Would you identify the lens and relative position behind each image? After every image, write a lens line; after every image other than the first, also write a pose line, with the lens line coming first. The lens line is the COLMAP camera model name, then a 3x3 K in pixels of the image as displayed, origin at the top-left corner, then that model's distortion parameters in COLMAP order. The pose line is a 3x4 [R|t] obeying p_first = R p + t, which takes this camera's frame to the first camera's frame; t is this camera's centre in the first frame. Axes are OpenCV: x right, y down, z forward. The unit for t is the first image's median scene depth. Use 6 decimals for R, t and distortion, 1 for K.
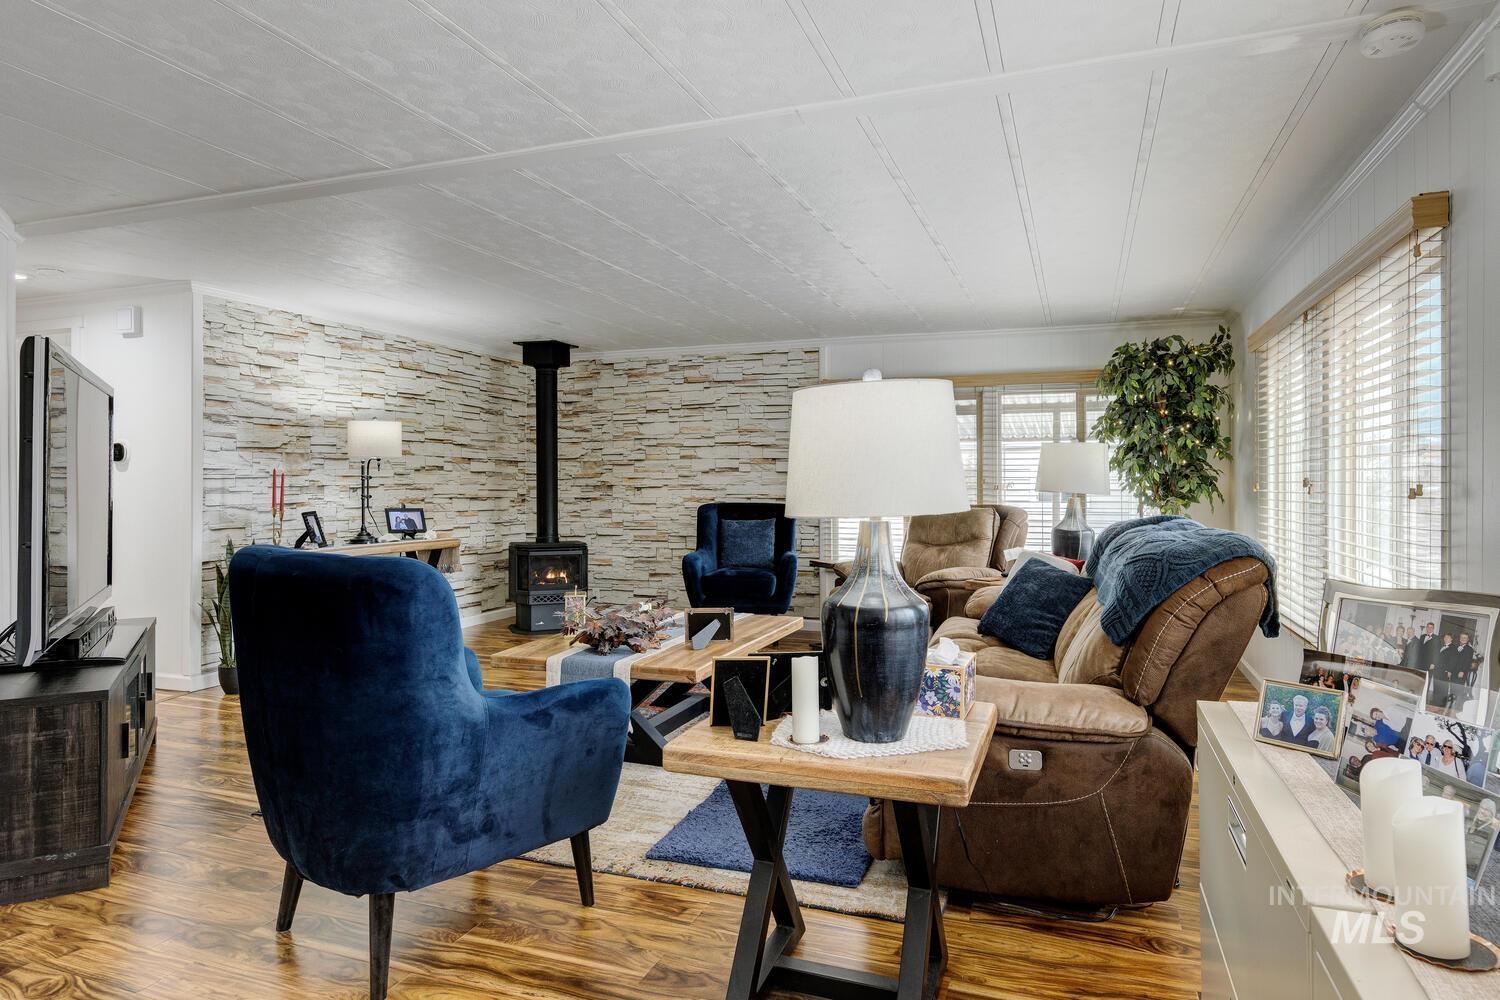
lens RADIAL K [[862.1, 0, 745.2], [0, 862.1, 489.3], [0, 0, 1]] dist [0.010887, 0.003967]
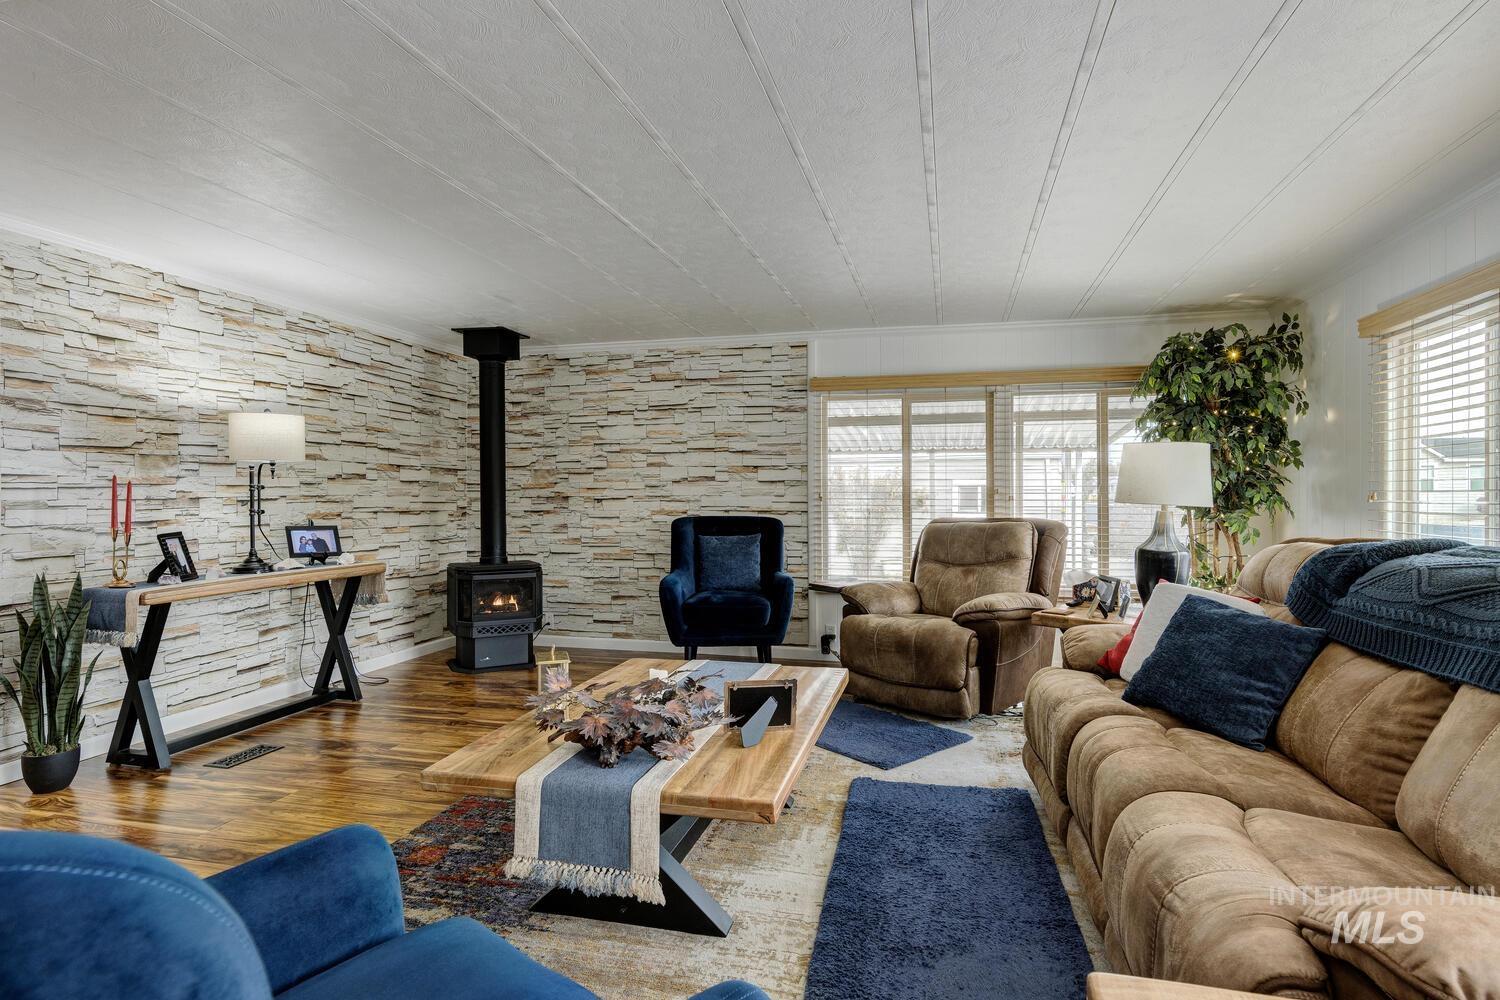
lens RADIAL K [[778.6, 0, 753.9], [0, 778.6, 501.6], [0, 0, 1]] dist [0.011846, -0.002387]
pose [[0.993963, -0.002676, 0.109679, -0.068175], [0.002414, 0.999994, 0.002518, -0.001390], [-0.109685, -0.002238, 0.993964, 0.239897]]
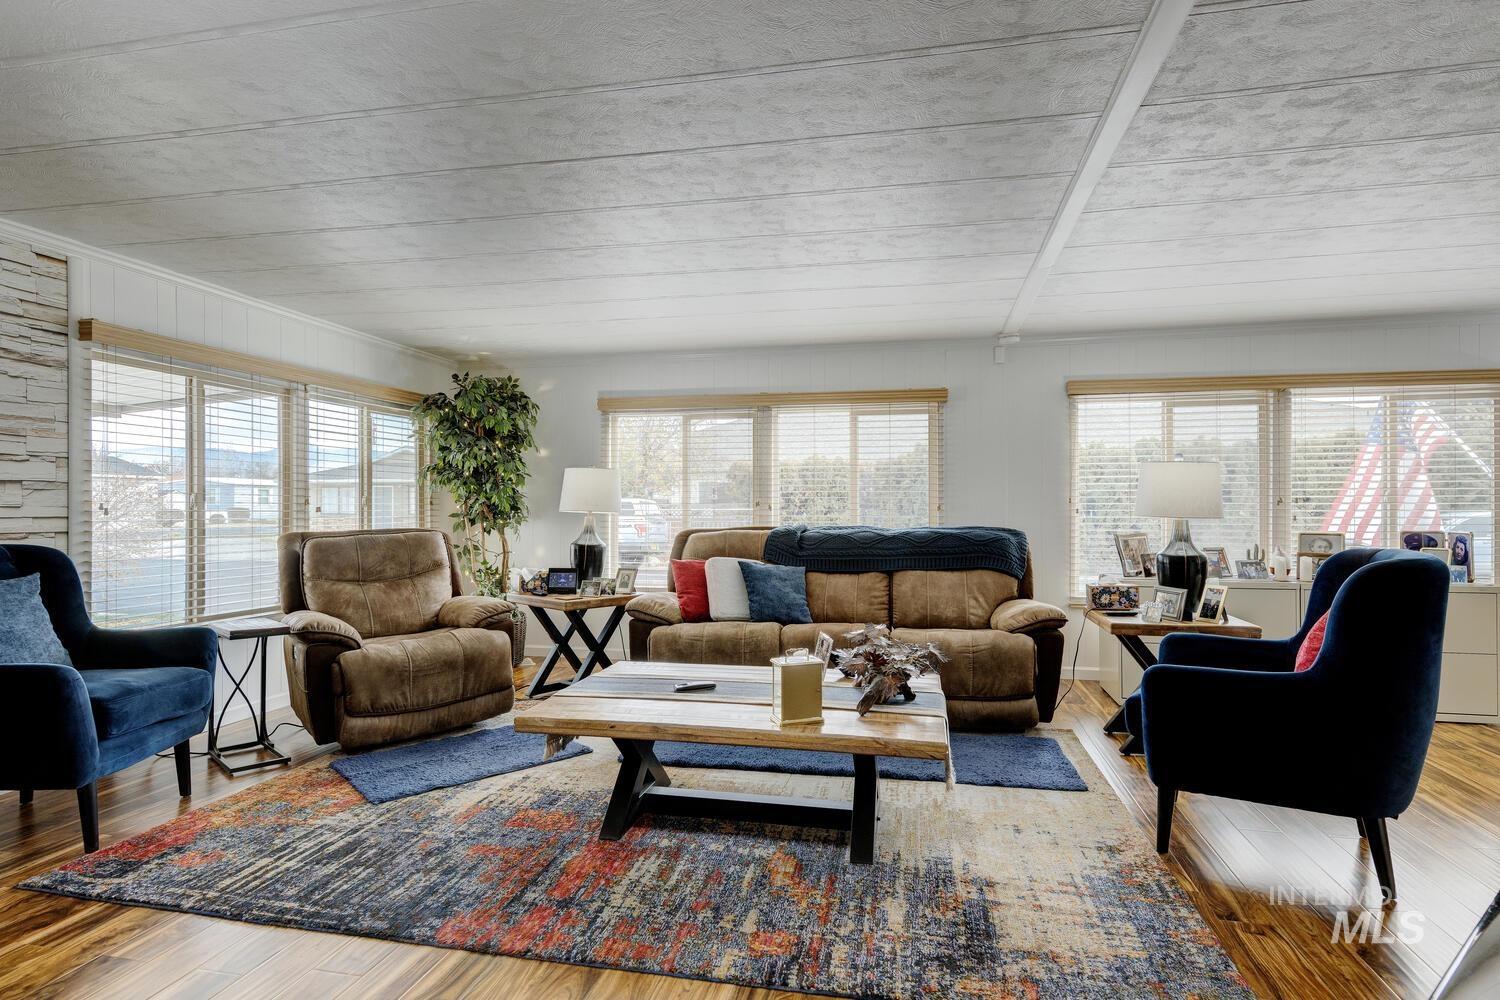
lens RADIAL K [[778.6, 0, 762.8], [0, 778.6, 500.1], [0, 0, 1]] dist [0.011846, -0.002387]
pose [[-0.155977, 0.003031, 0.987756, -0.547699], [0.003557, 0.999991, -0.002507, -0.007489], [-0.987754, 0.003123, -0.155986, 0.741340]]
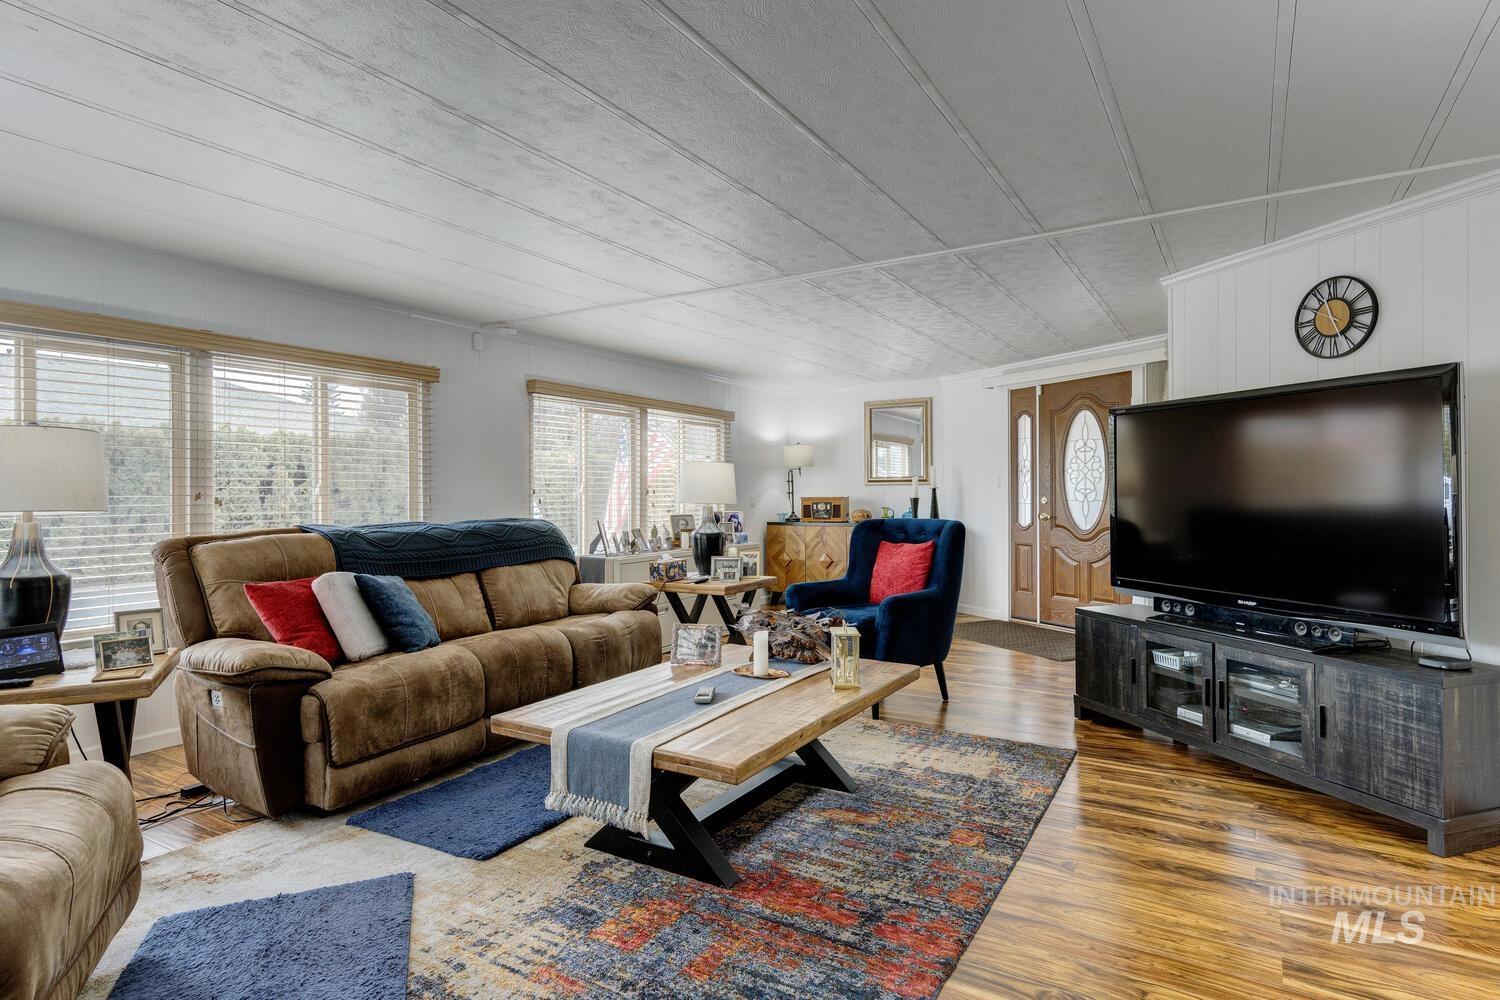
lens RADIAL K [[778.6, 0, 777.4], [0, 778.6, 486.5], [0, 0, 1]] dist [0.011846, -0.002387]
pose [[-0.983266, 0.003423, 0.182143, -0.177450], [0.002588, 0.999985, -0.004822, -0.008729], [-0.182156, -0.004270, -0.983260, 1.141482]]
